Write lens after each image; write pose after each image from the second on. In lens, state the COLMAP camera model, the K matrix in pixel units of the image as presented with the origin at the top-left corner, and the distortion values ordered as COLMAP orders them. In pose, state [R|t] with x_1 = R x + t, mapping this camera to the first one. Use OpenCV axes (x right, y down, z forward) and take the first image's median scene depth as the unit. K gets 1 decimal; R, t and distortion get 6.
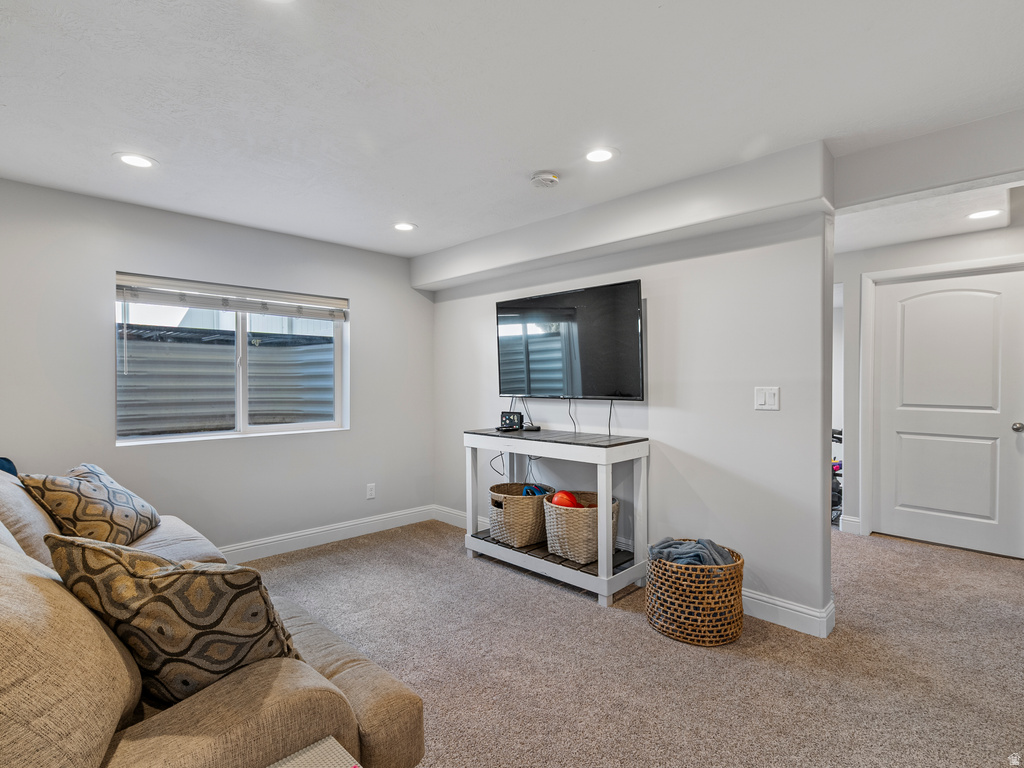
lens RADIAL K [[522.0, 0, 514.6], [0, 522.0, 387.5], [0, 0, 1]] dist [0.006199, 0.000308]
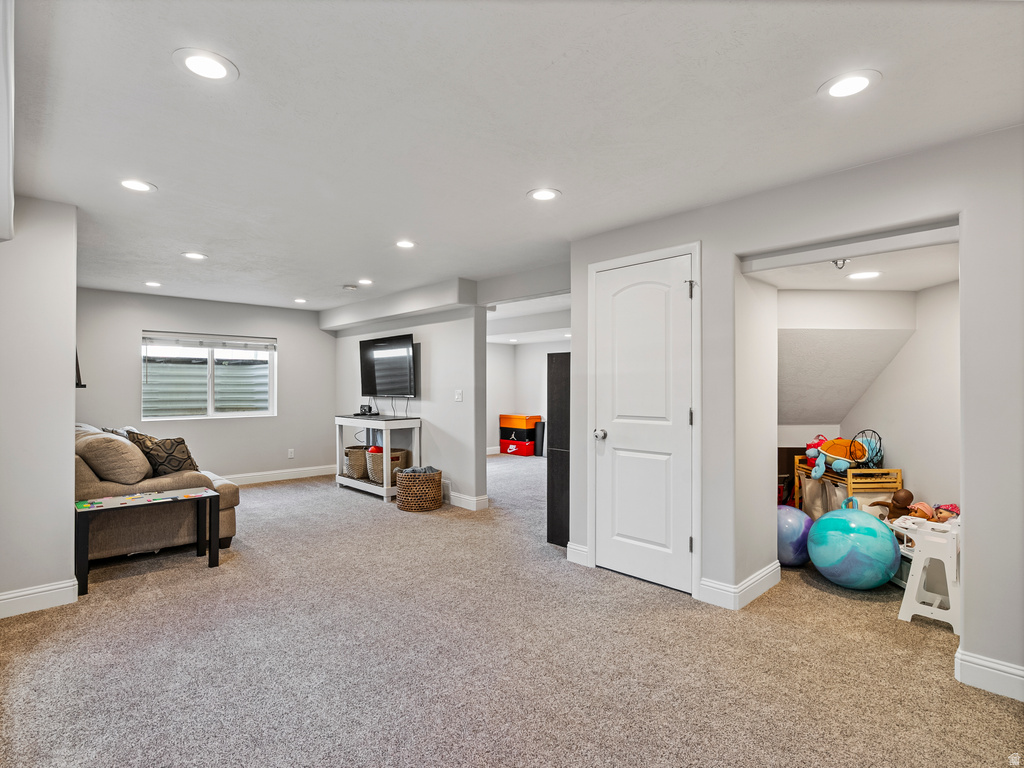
lens RADIAL K [[522.0, 0, 509.9], [0, 522.0, 382.1], [0, 0, 1]] dist [0.006199, 0.000308]
pose [[0.999664, -0.000712, -0.025893, 0.554655], [0.000184, 0.999792, -0.020396, 0.007650], [0.025902, 0.020384, 0.999457, -0.768529]]
